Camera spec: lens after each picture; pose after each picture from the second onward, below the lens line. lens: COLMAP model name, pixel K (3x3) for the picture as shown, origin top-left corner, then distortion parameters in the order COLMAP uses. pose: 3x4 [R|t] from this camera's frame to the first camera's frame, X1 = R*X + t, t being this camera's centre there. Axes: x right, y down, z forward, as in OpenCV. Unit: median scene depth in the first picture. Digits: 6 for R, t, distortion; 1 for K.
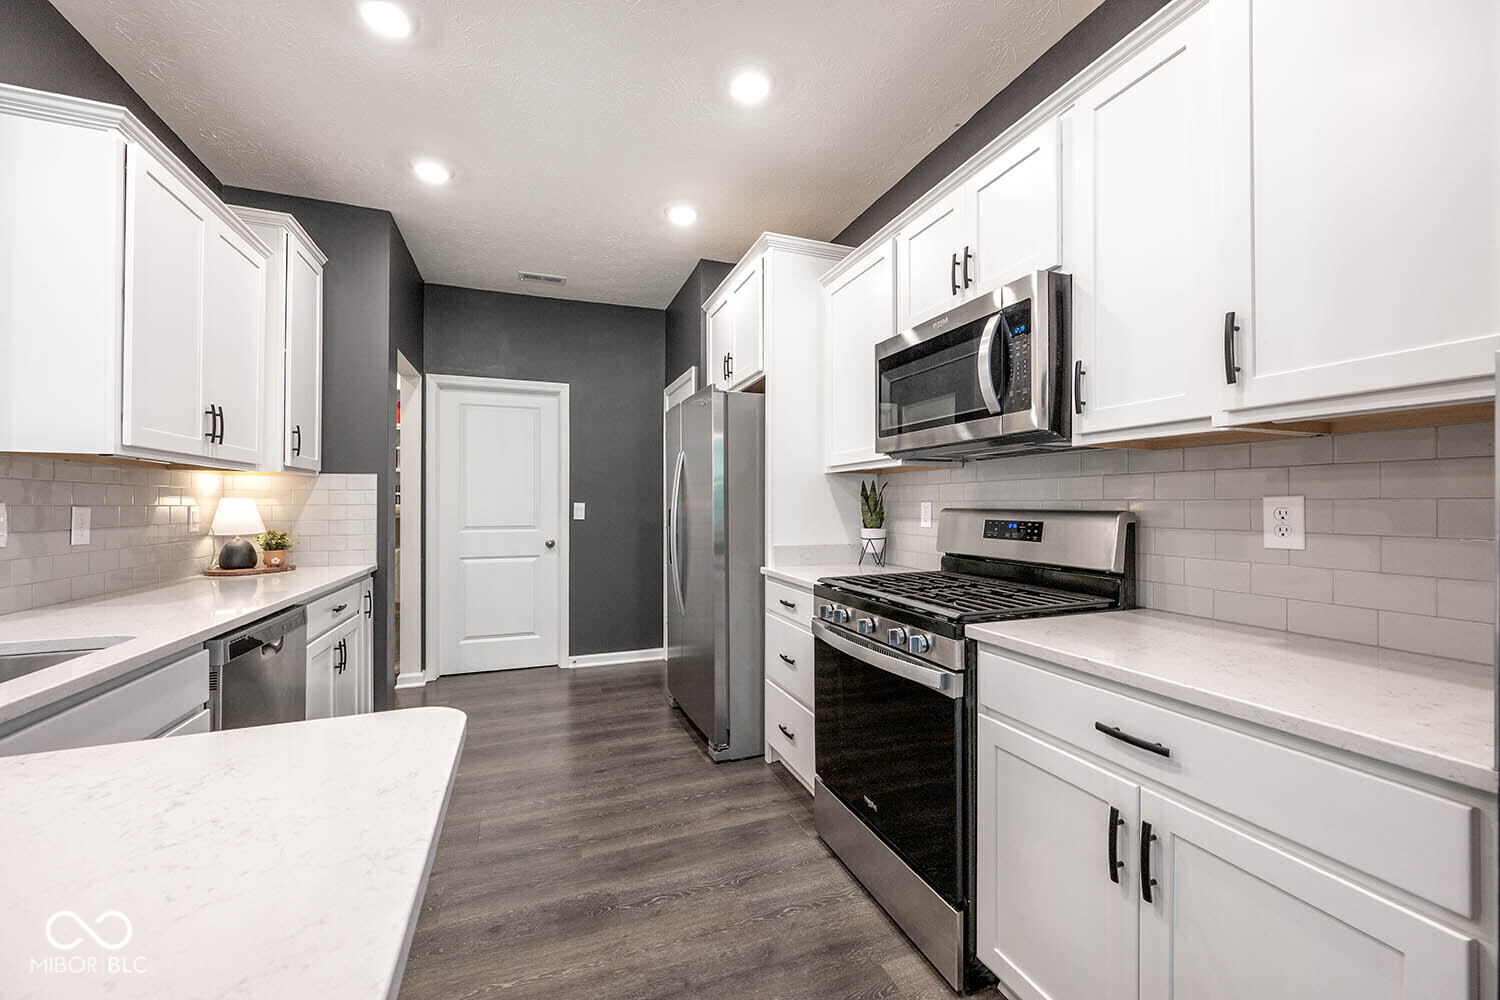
lens RADIAL K [[579.0, 0, 755.1], [0, 579.0, 498.8], [0, 0, 1]] dist [-0.000613, -0.000056]
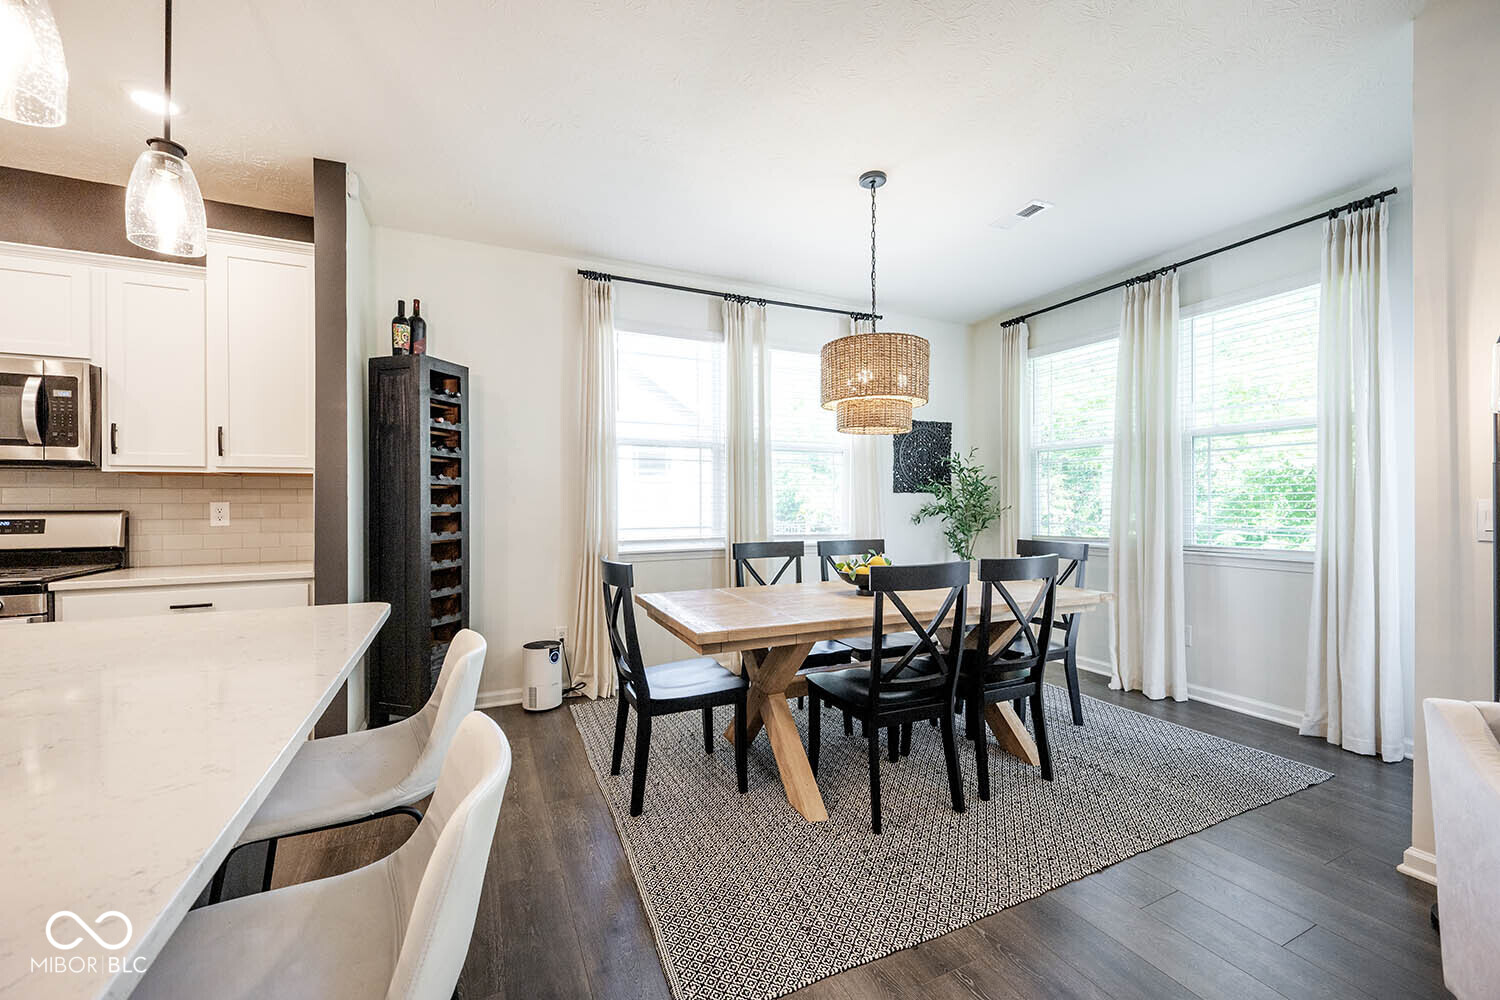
lens RADIAL K [[579.0, 0, 753.0], [0, 579.0, 502.7], [0, 0, 1]] dist [-0.000613, -0.000056]
pose [[-0.087214, 0.000916, 0.996189, -1.242157], [-0.004839, 0.999987, -0.001343, -0.007843], [-0.996178, -0.004938, -0.087209, -0.700110]]
